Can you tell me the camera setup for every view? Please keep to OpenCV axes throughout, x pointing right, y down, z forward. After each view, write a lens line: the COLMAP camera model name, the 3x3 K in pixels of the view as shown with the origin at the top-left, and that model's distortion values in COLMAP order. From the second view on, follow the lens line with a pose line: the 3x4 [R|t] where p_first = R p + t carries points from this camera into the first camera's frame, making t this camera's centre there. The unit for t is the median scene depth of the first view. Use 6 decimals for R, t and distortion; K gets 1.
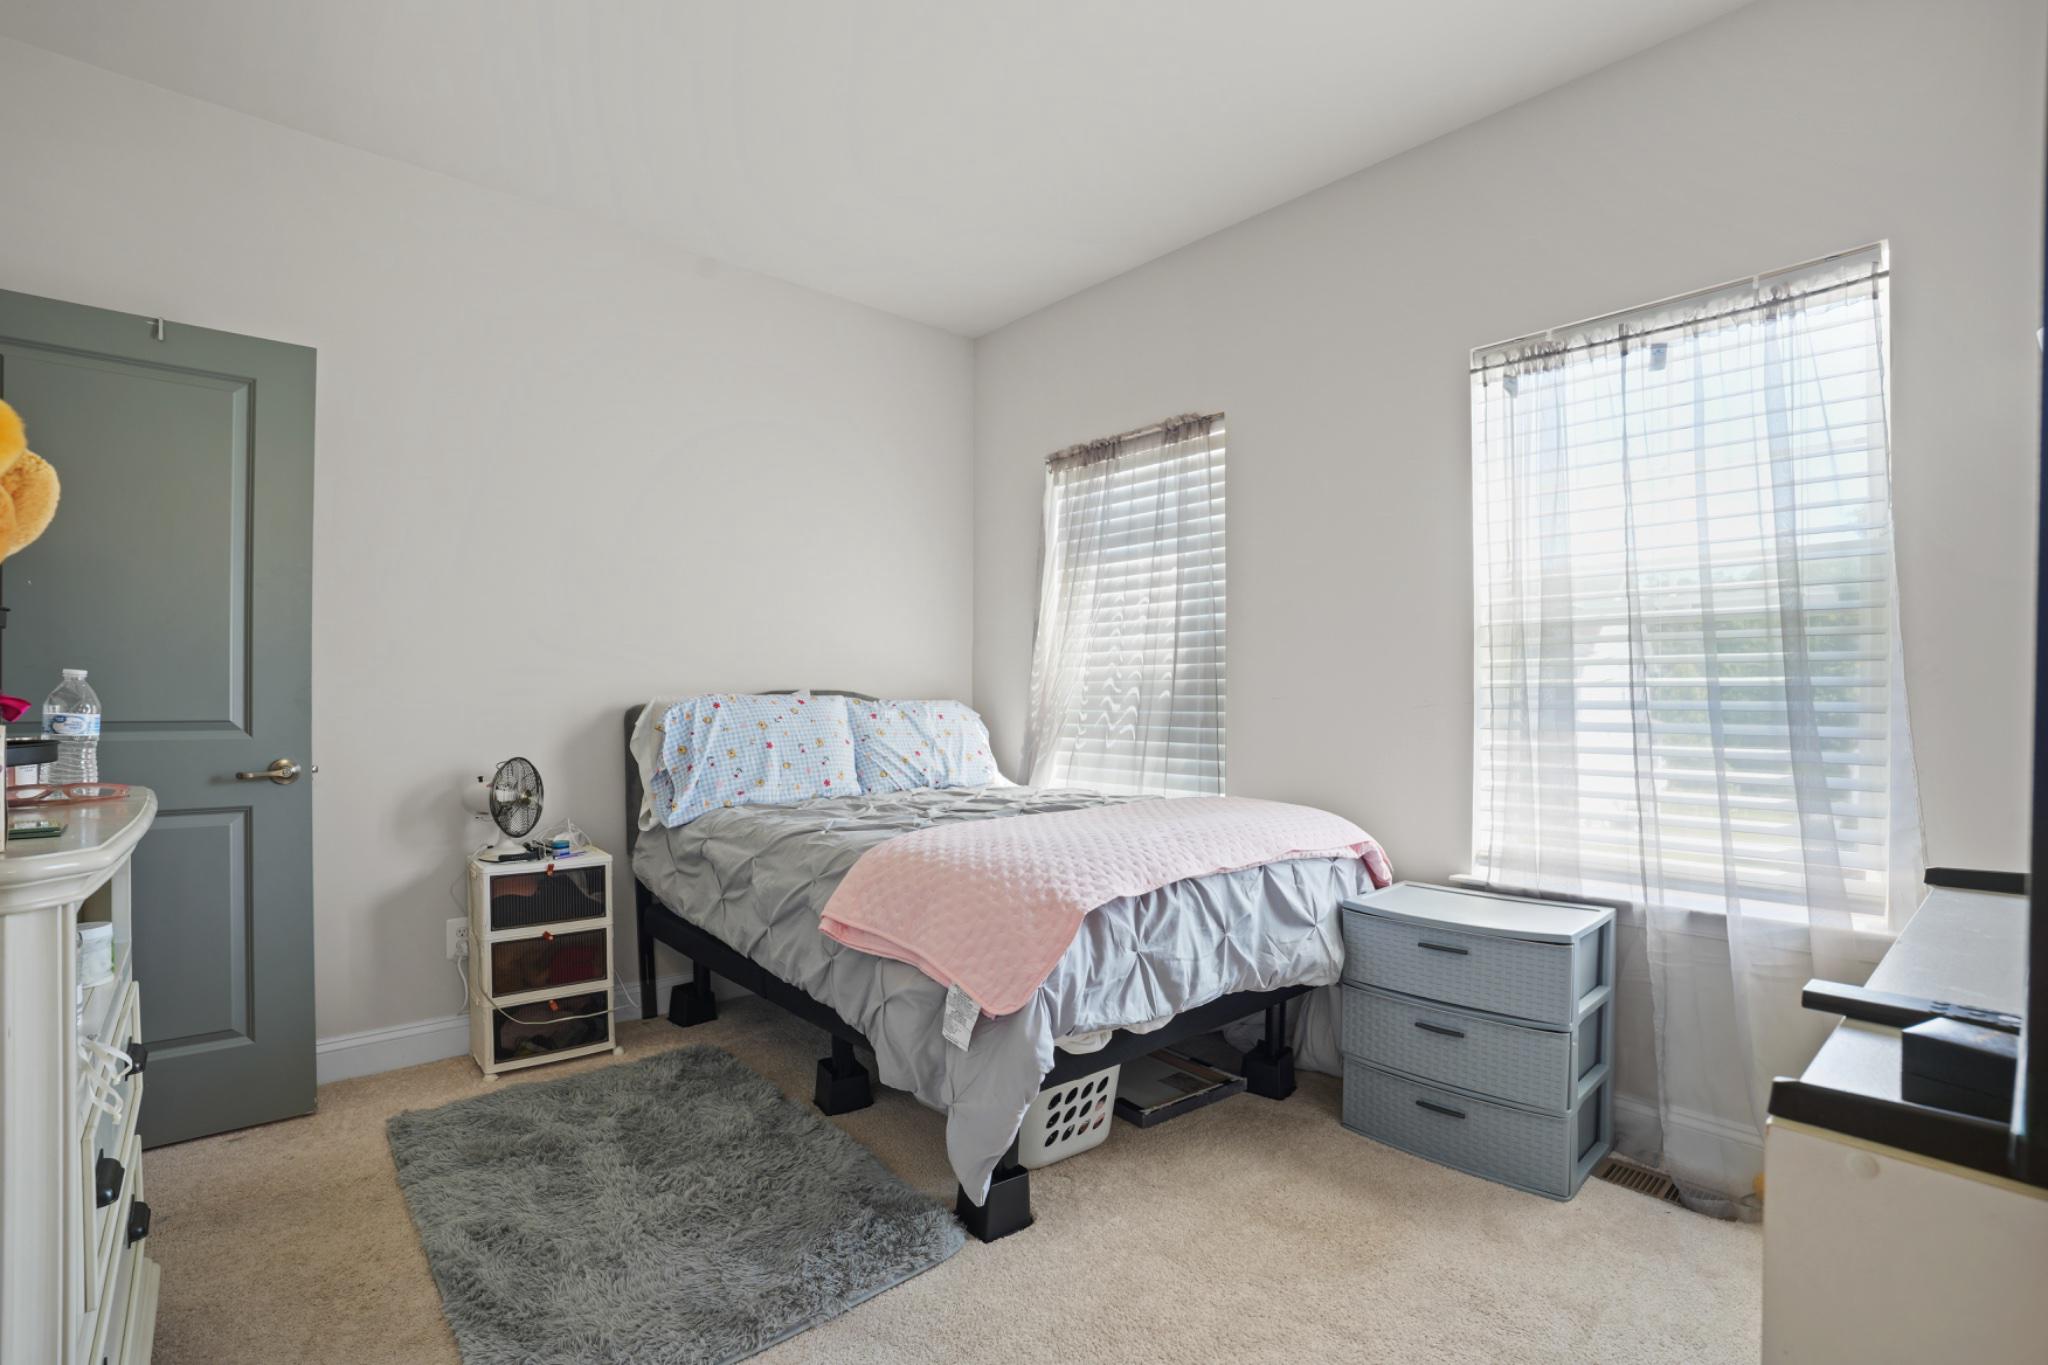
lens RADIAL K [[960.1, 0, 1025.9], [0, 960.1, 692.2], [0, 0, 1]] dist [-0.085140, 0.036161]
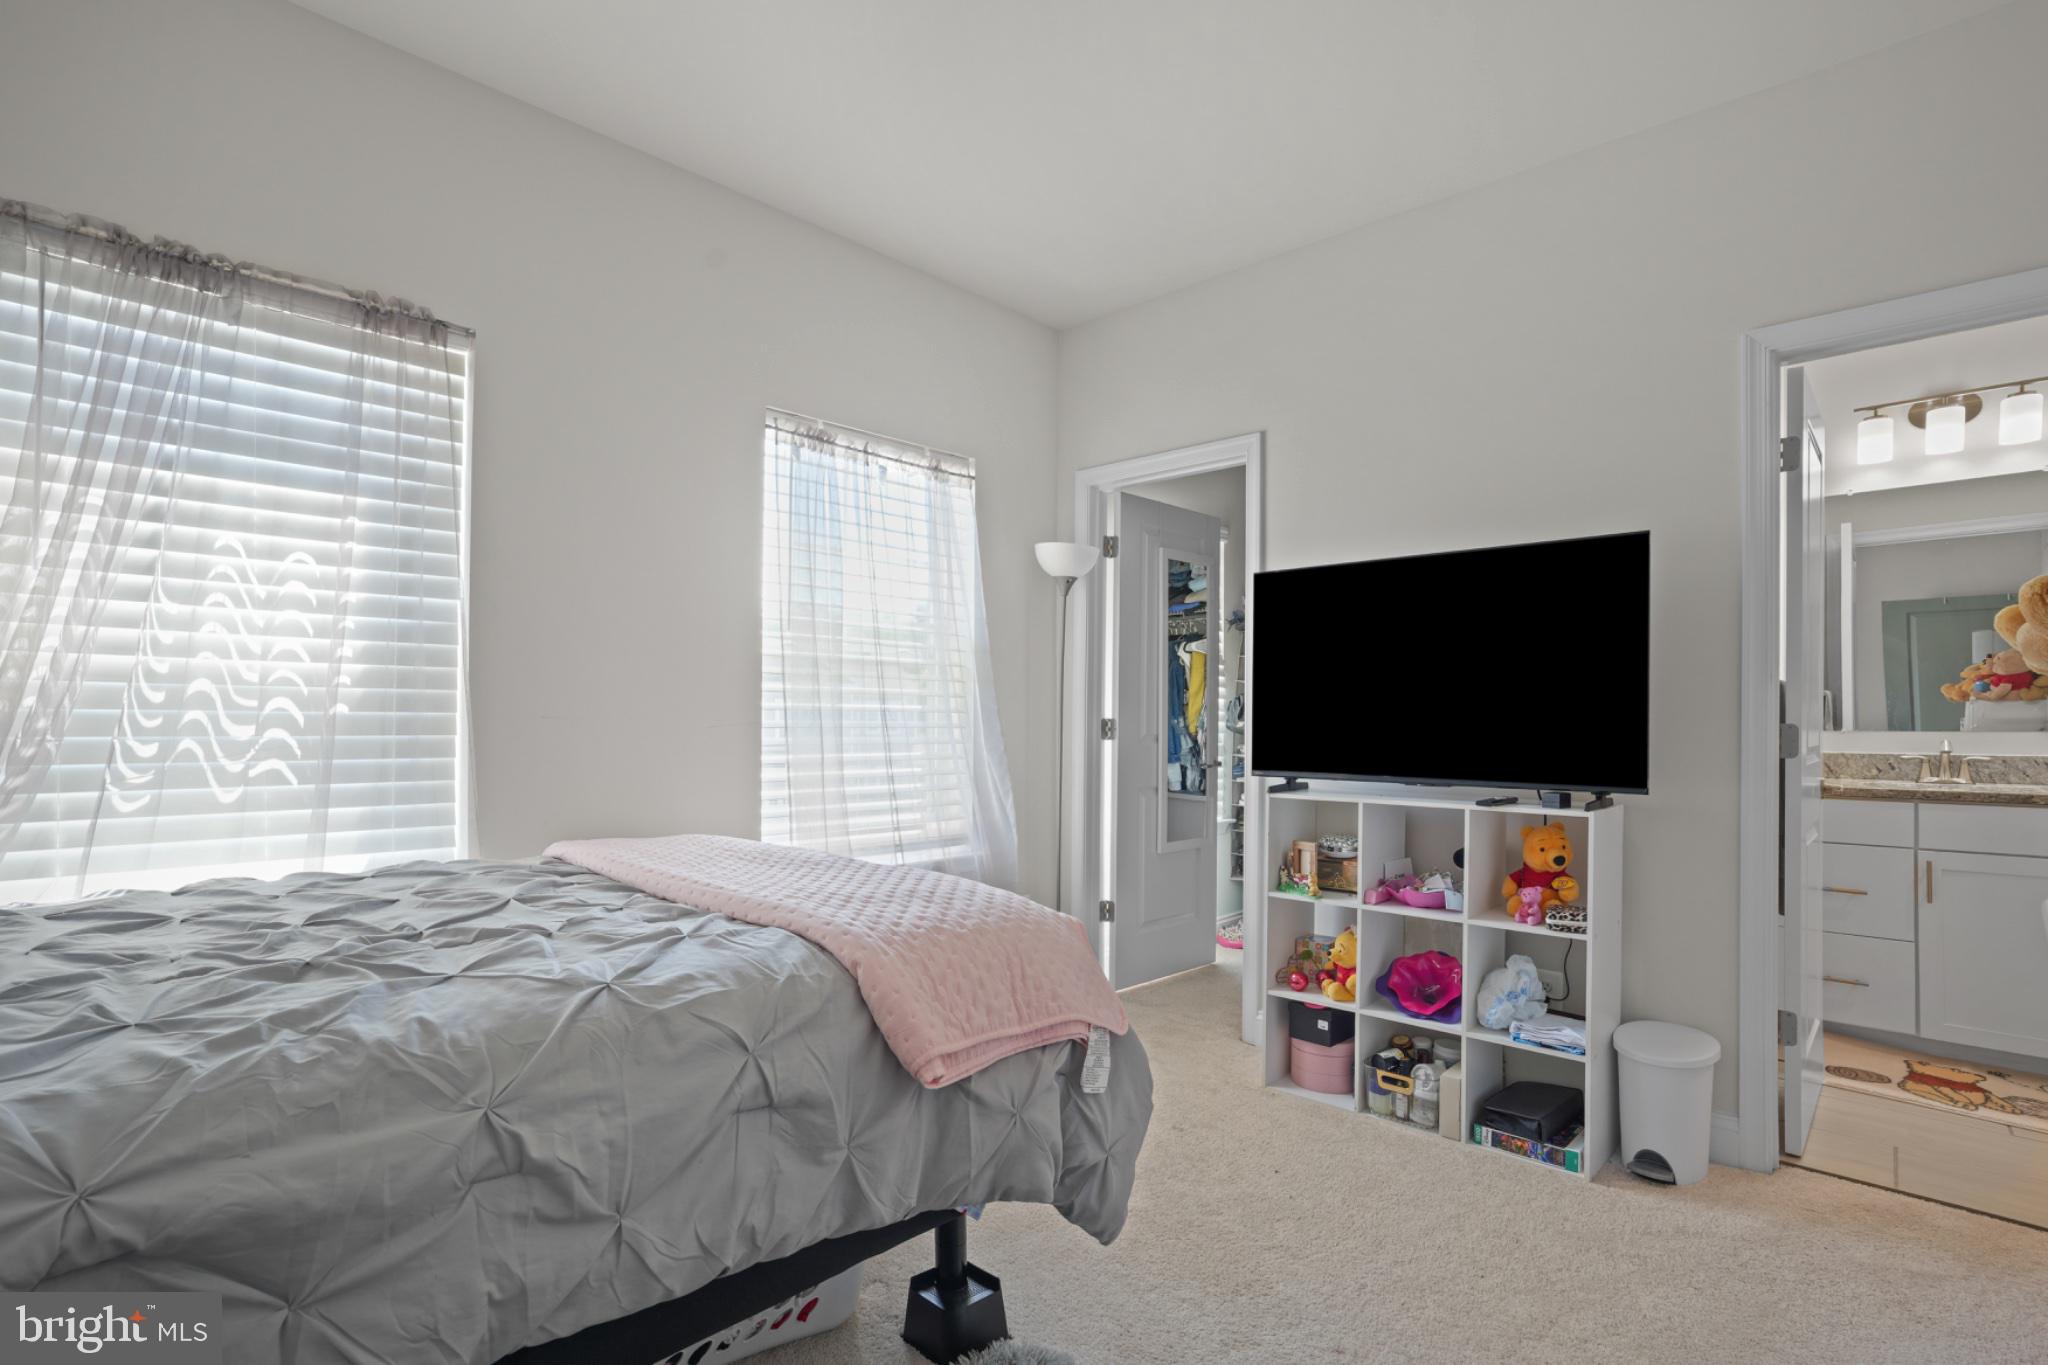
lens RADIAL K [[962.7, 0, 1015.5], [0, 962.7, 713.4], [0, 0, 1]] dist [-0.081570, 0.032455]
pose [[-0.070820, 0.003099, 0.997484, -0.691521], [-0.012297, 0.999916, -0.003980, 0.002419], [-0.997413, -0.012548, -0.070776, 0.795975]]
